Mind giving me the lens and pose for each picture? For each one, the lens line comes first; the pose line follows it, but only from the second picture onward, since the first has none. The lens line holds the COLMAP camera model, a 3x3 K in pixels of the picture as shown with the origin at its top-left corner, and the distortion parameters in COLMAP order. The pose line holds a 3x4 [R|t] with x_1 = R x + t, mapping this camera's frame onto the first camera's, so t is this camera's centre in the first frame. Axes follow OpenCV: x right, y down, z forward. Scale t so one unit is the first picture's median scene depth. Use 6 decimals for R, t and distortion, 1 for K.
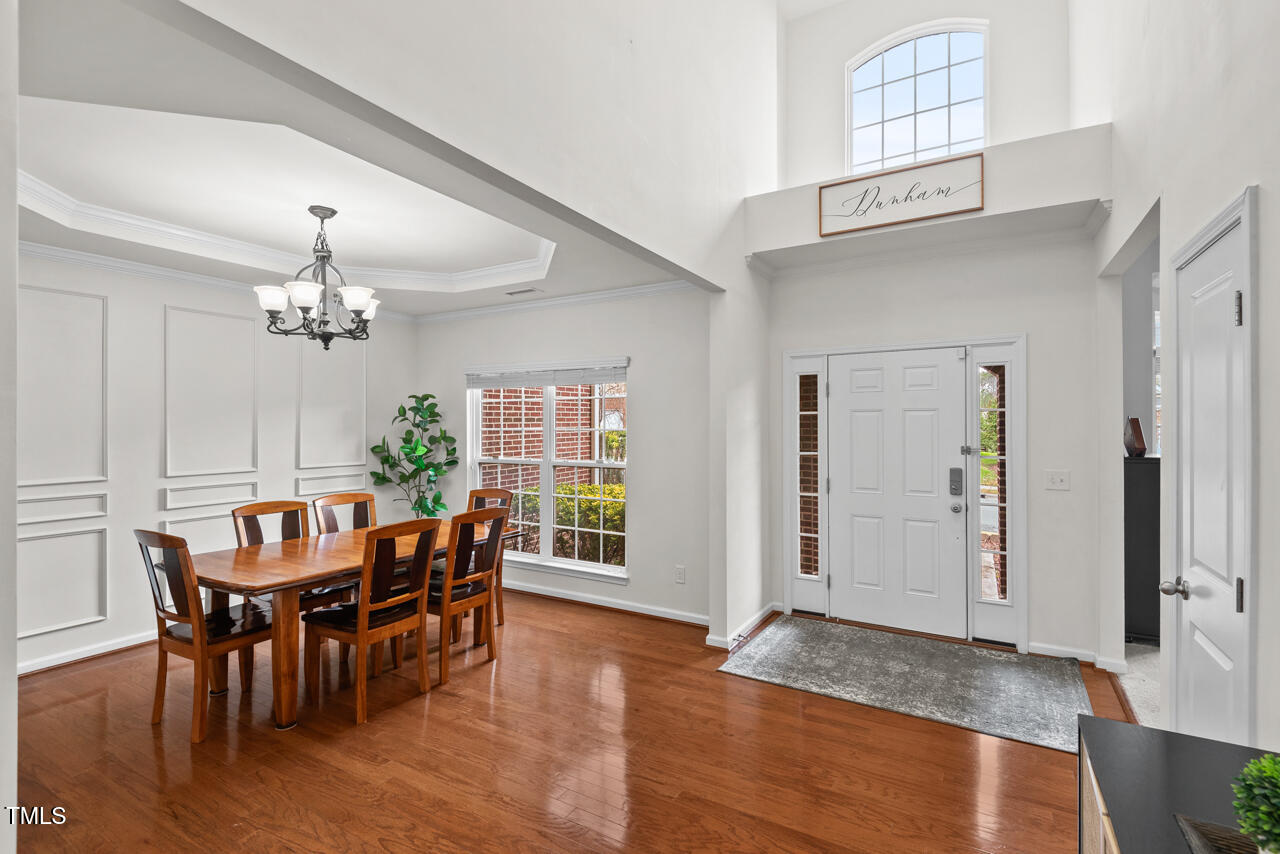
lens RADIAL K [[581.4, 0, 641.5], [0, 581.4, 422.6], [0, 0, 1]] dist [0.002066, 0.000150]
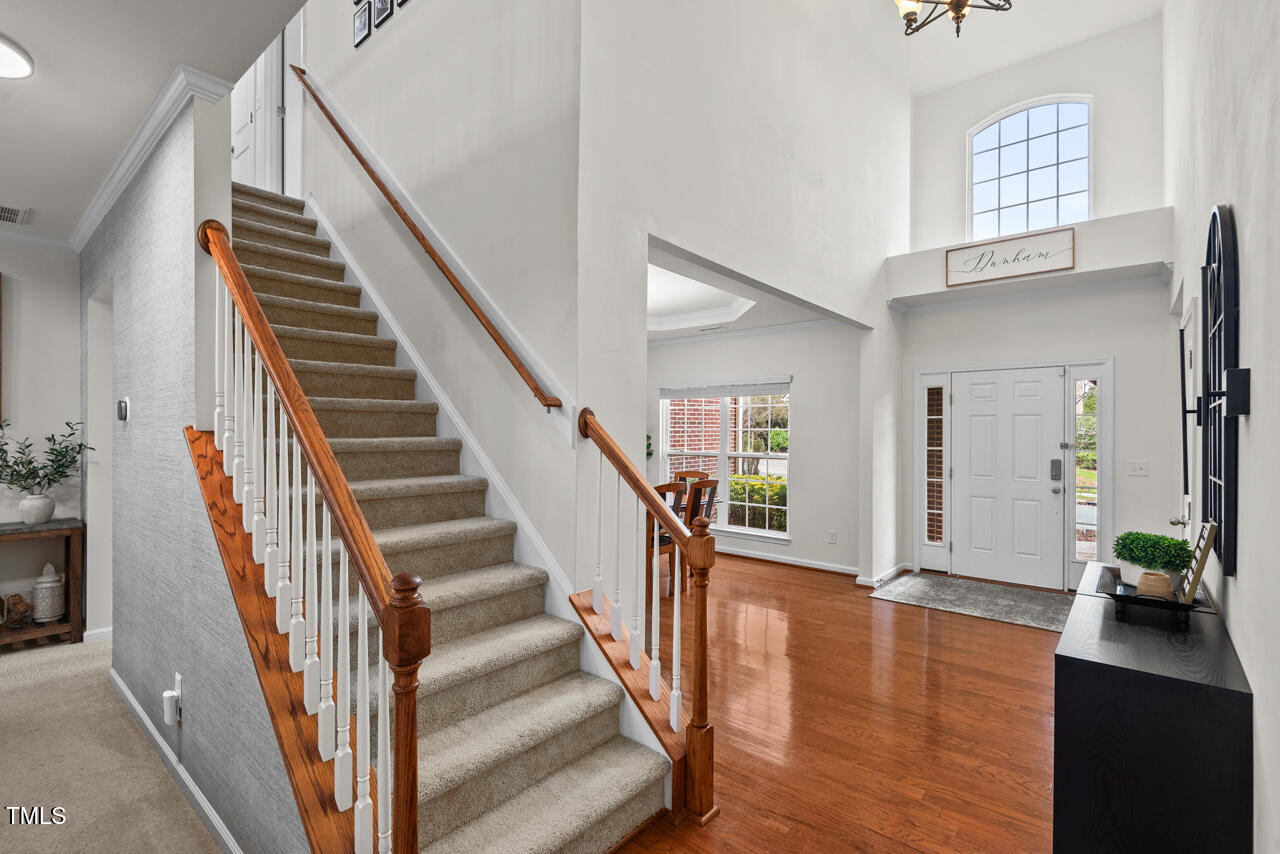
lens RADIAL K [[591.3, 0, 639.3], [0, 591.3, 431.3], [0, 0, 1]] dist [-0.003488, -0.001215]
pose [[0.986354, 0.004532, -0.164573, -0.156197], [-0.003802, 0.999982, 0.004747, 0.011565], [0.164592, -0.004056, 0.986353, -0.437093]]
